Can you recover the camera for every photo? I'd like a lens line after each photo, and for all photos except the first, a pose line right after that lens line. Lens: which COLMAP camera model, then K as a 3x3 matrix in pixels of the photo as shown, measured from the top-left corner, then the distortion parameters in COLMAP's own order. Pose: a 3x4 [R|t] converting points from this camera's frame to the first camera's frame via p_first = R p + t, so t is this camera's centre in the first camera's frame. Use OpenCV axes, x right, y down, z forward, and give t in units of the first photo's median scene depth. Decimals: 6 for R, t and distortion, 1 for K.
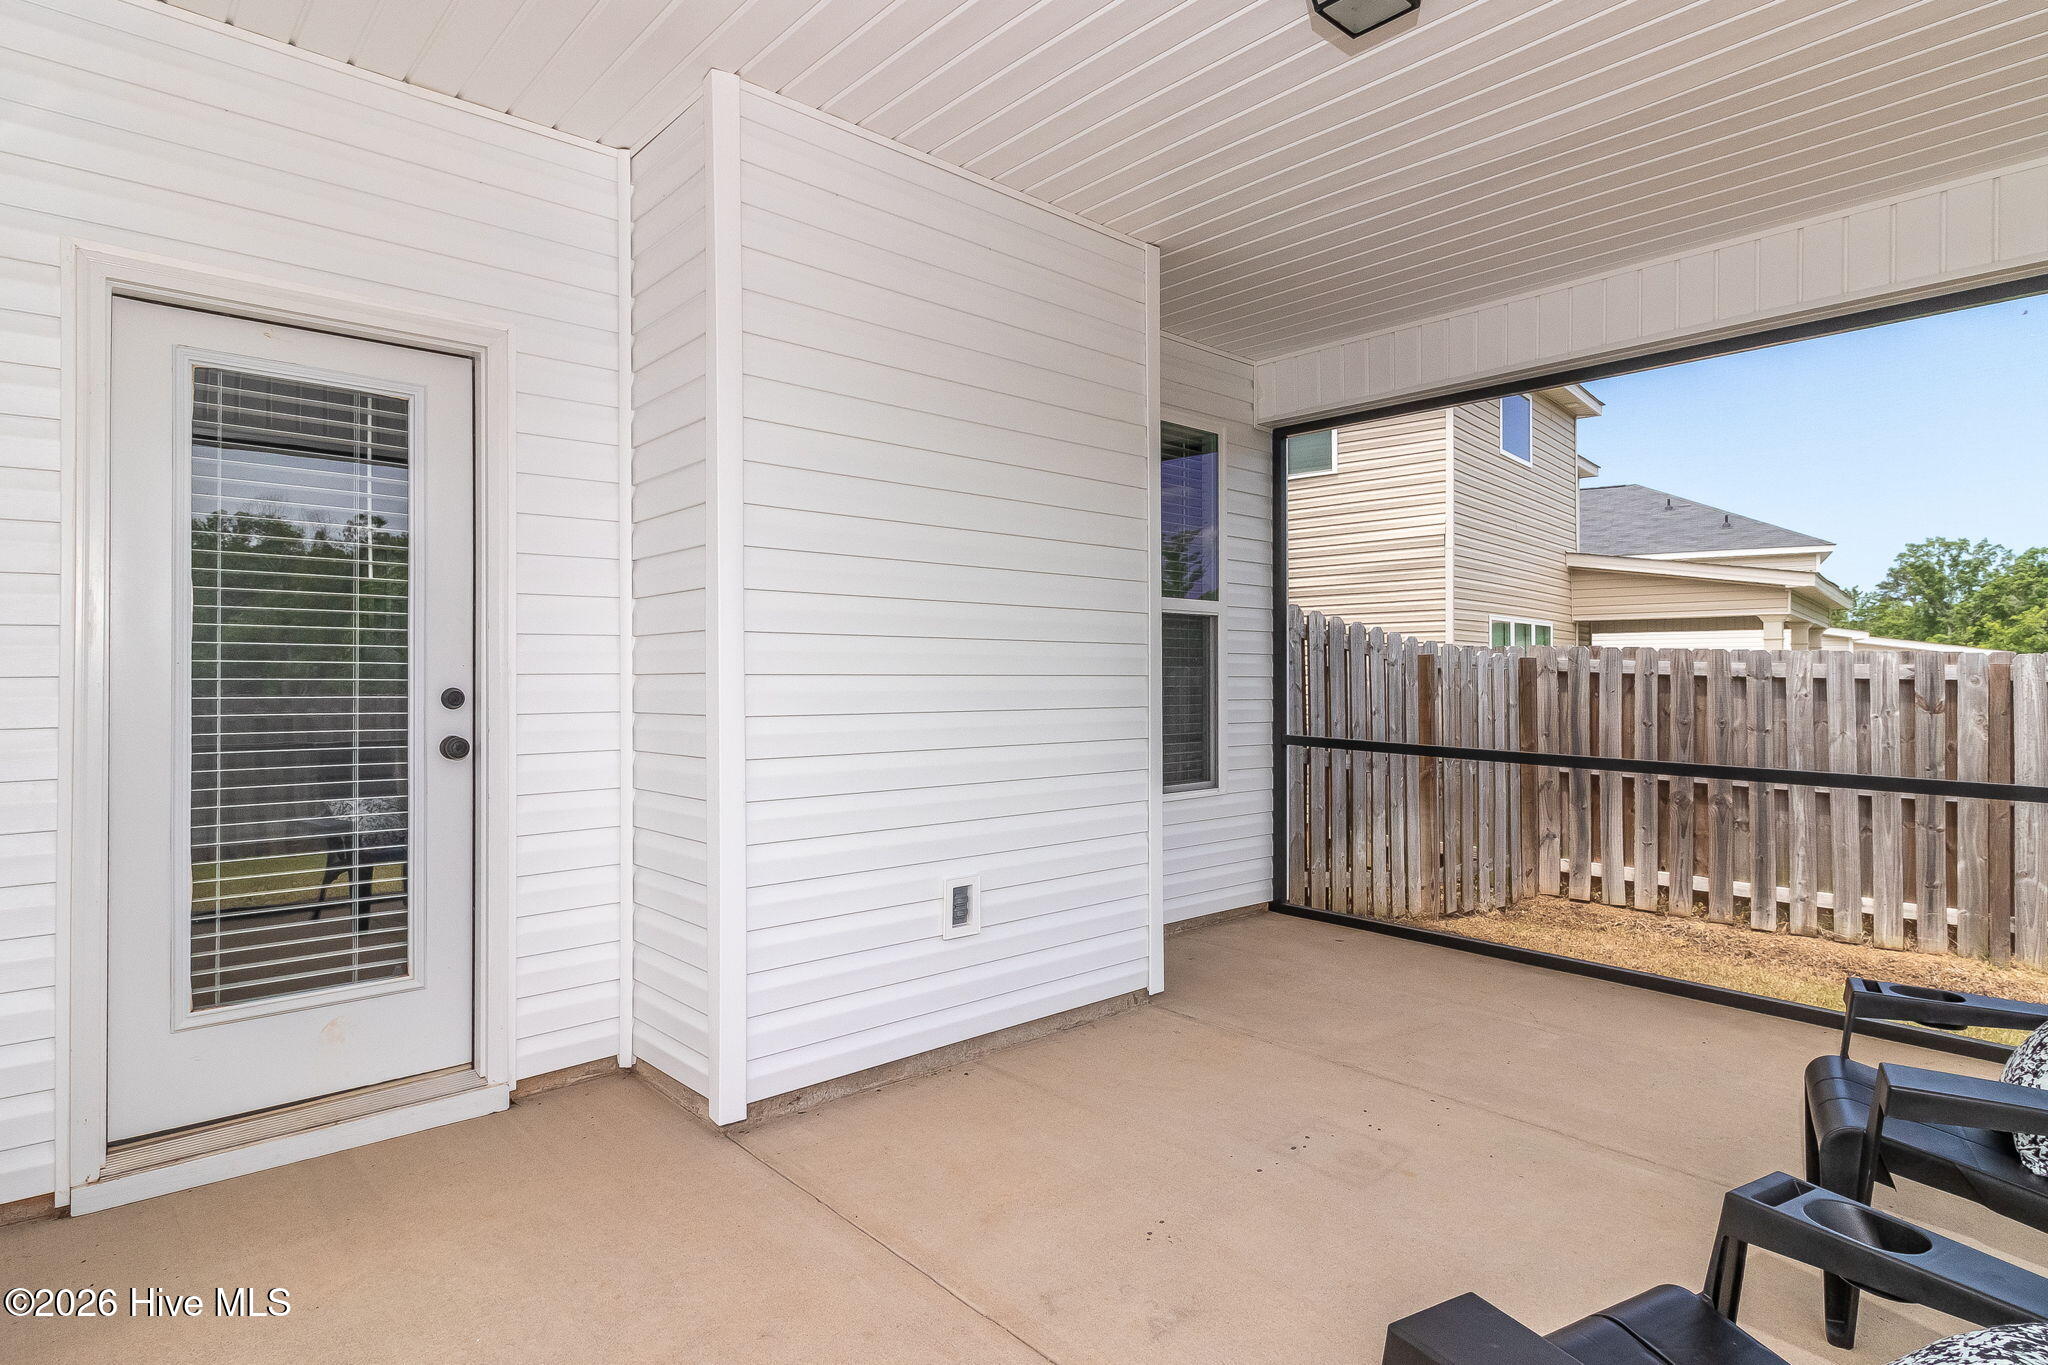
lens RADIAL K [[1090.2, 0, 1040.1], [0, 1090.2, 720.9], [0, 0, 1]] dist [0.002151, 0.001525]
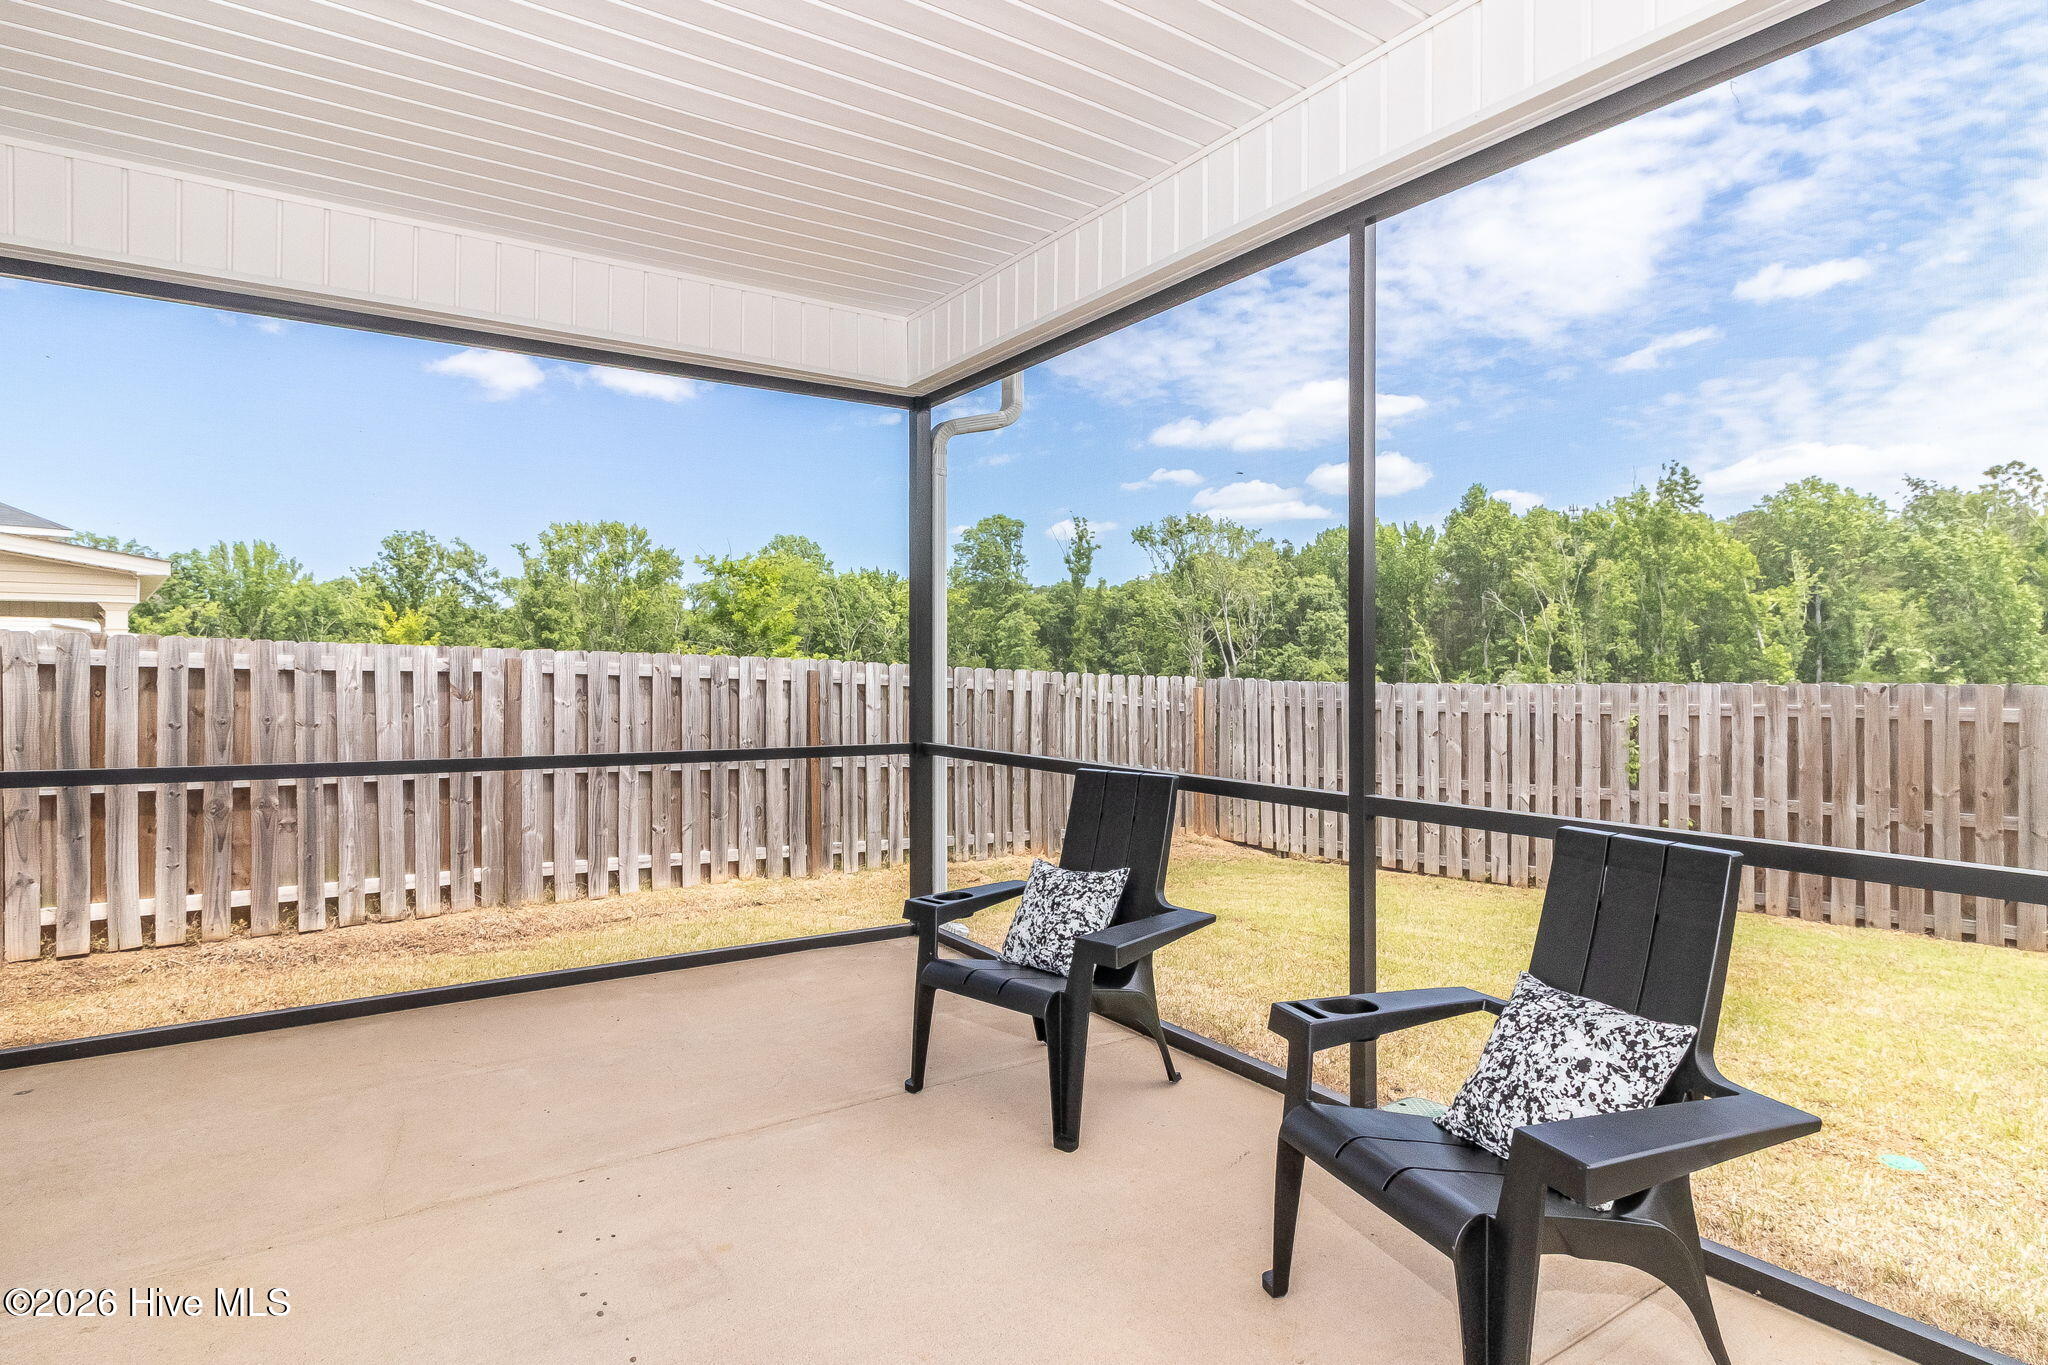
lens RADIAL K [[1042.2, 0, 1023.6], [0, 1042.2, 703.0], [0, 0, 1]] dist [-0.012381, 0.010403]
pose [[0.142591, -0.035160, 0.989157, -0.156960], [0.043825, 0.998613, 0.029178, -0.010001], [-0.988811, 0.039189, 0.143934, 0.235375]]
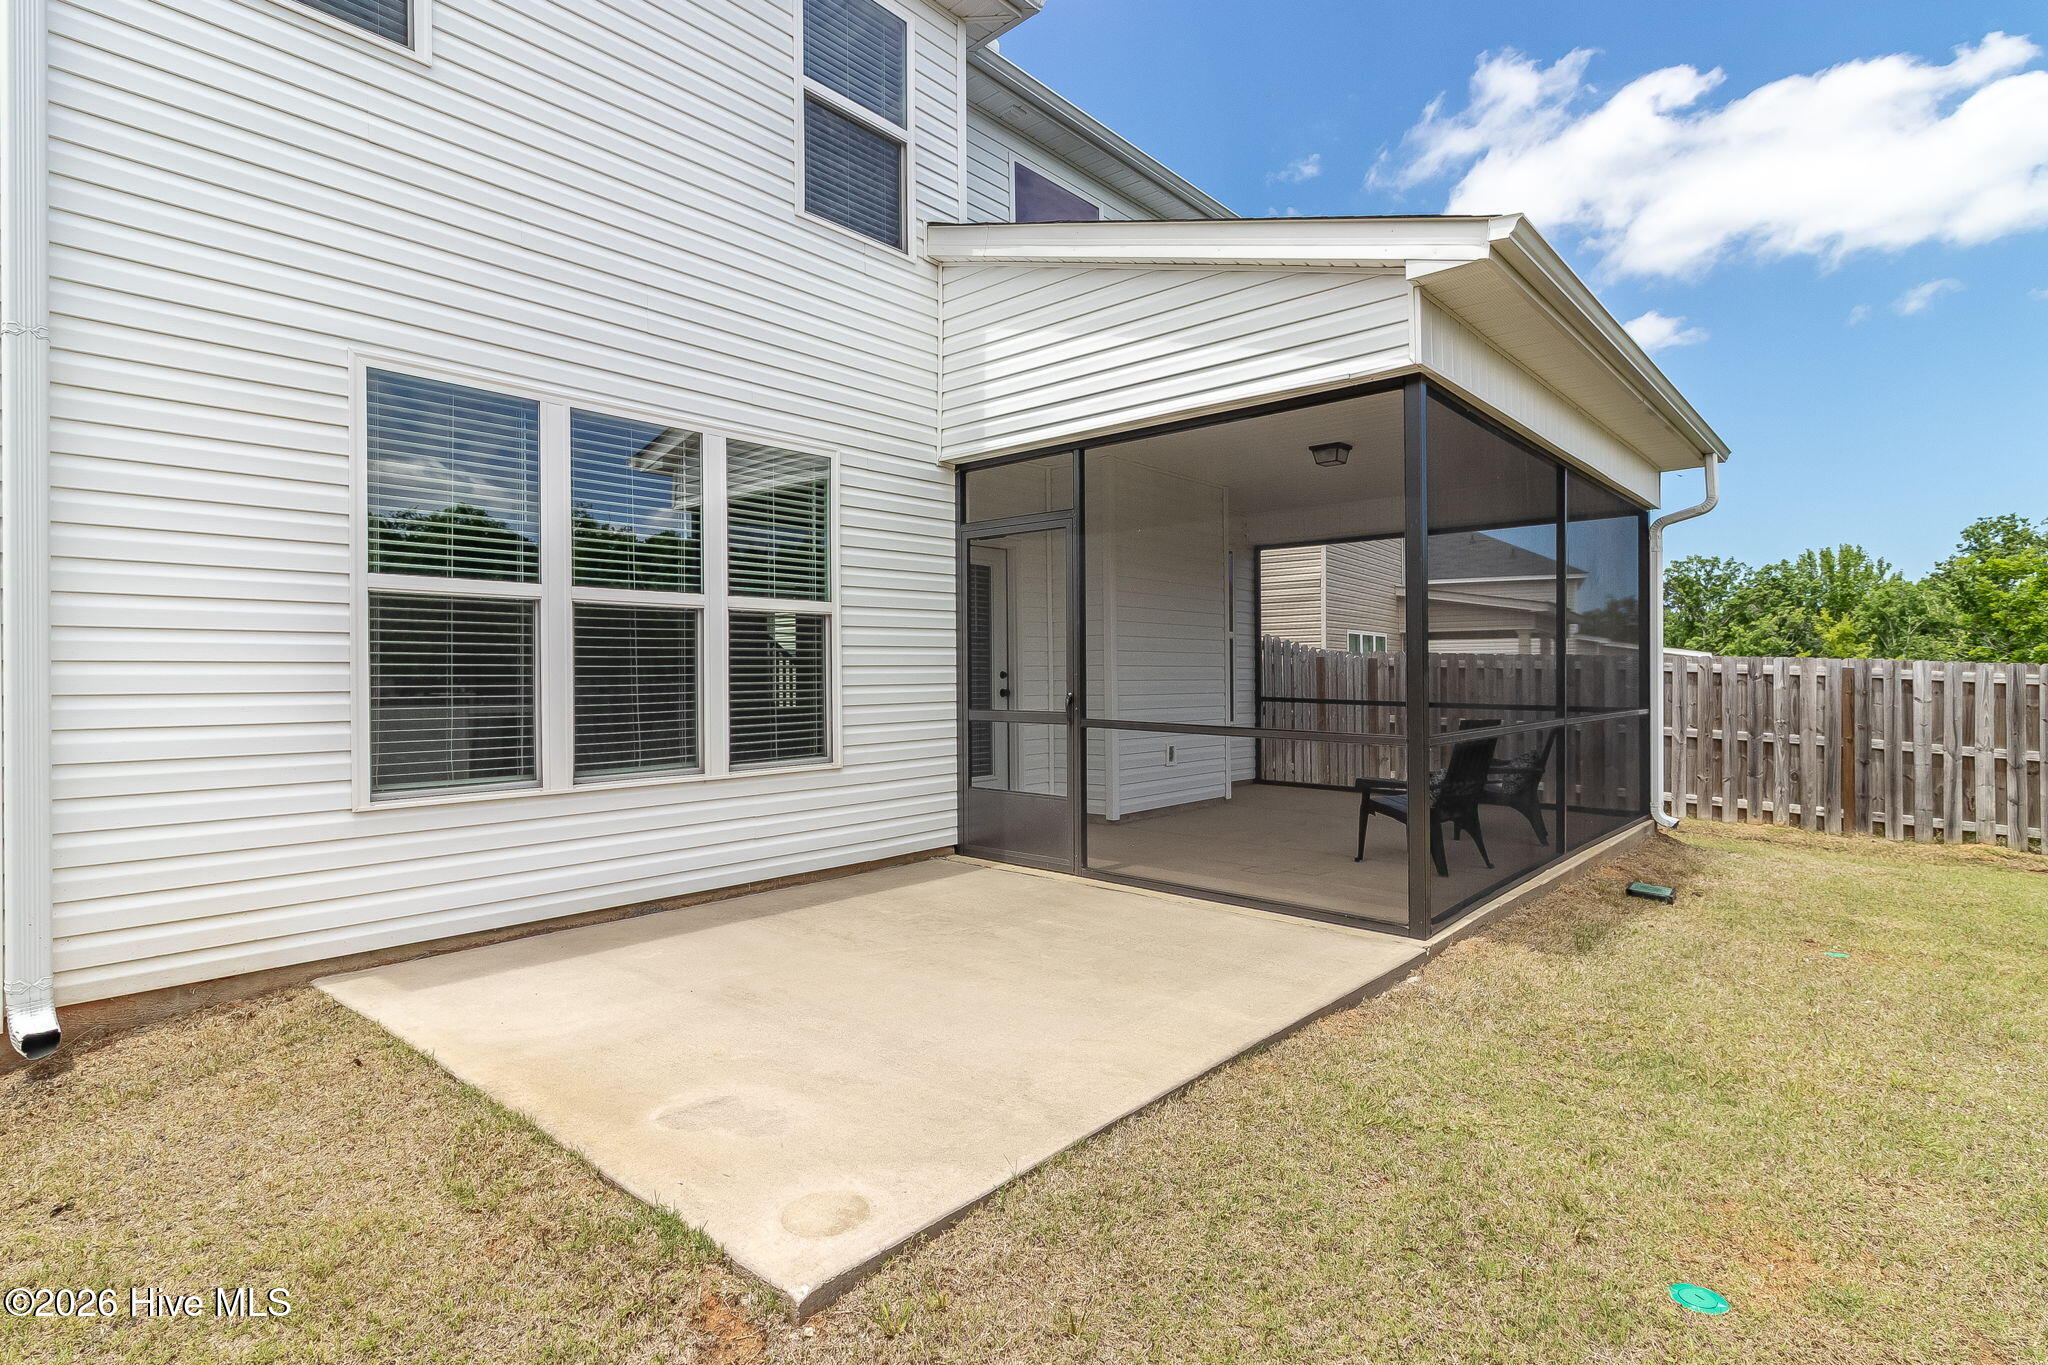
lens RADIAL K [[1042.2, 0, 1024.5], [0, 1042.2, 689.9], [0, 0, 1]] dist [-0.012381, 0.010403]
pose [[0.994675, -0.004197, 0.102978, -0.323768], [0.006894, 0.999642, -0.025839, 0.037241], [-0.102833, 0.026412, 0.994348, -0.694137]]
